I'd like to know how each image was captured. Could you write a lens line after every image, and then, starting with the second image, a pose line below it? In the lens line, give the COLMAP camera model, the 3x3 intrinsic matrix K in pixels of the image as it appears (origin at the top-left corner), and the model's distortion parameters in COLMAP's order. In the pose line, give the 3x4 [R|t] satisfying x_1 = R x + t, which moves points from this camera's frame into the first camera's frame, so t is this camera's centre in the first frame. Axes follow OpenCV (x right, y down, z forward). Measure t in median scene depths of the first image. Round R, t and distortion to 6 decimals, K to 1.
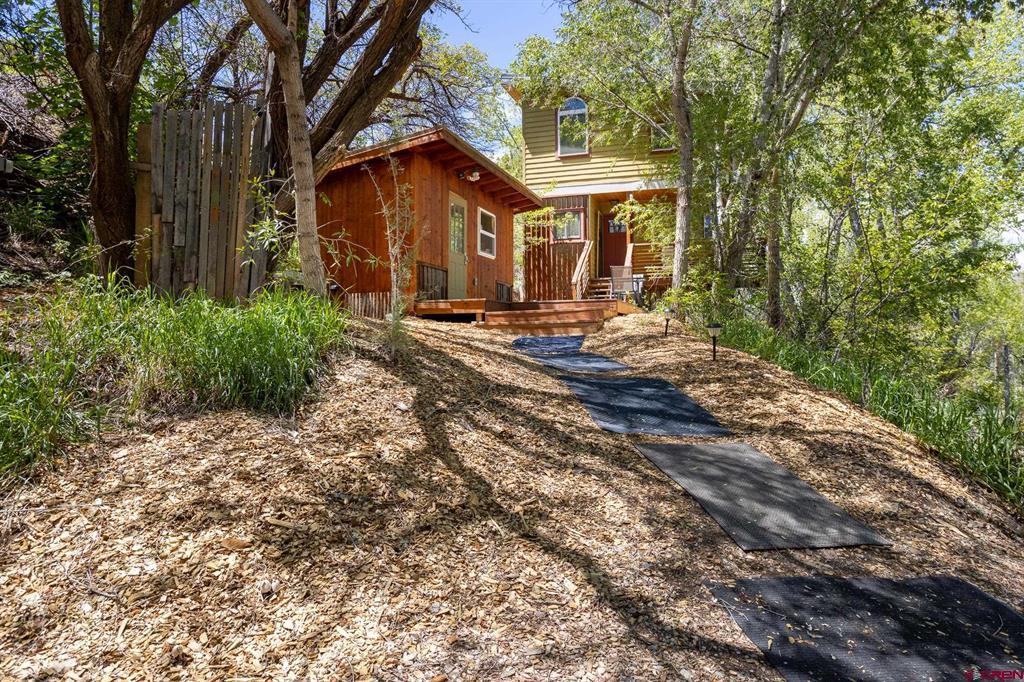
lens RADIAL K [[702.7, 0, 511.6], [0, 702.7, 342.1], [0, 0, 1]] dist [-0.001296, -0.000086]
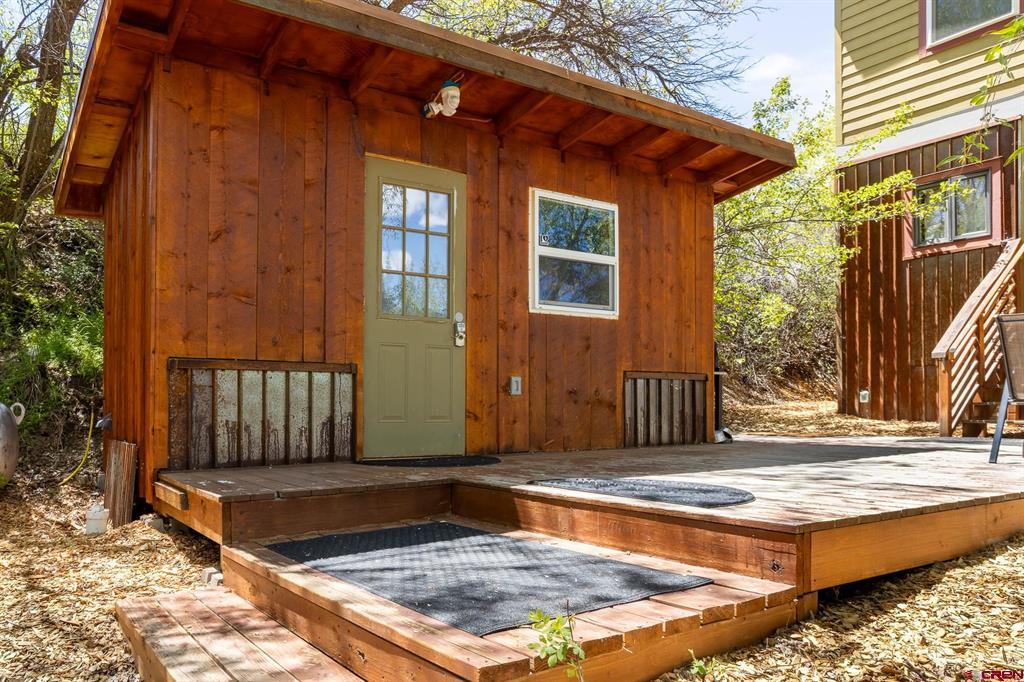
lens RADIAL K [[652.1, 0, 513.1], [0, 652.1, 383.8], [0, 0, 1]] dist [0.002254, 0.002126]
pose [[0.756060, -0.002529, -0.654498, 0.135536], [0.001483, 0.999997, -0.002151, -0.064608], [0.654501, 0.000656, 0.756061, 0.550275]]
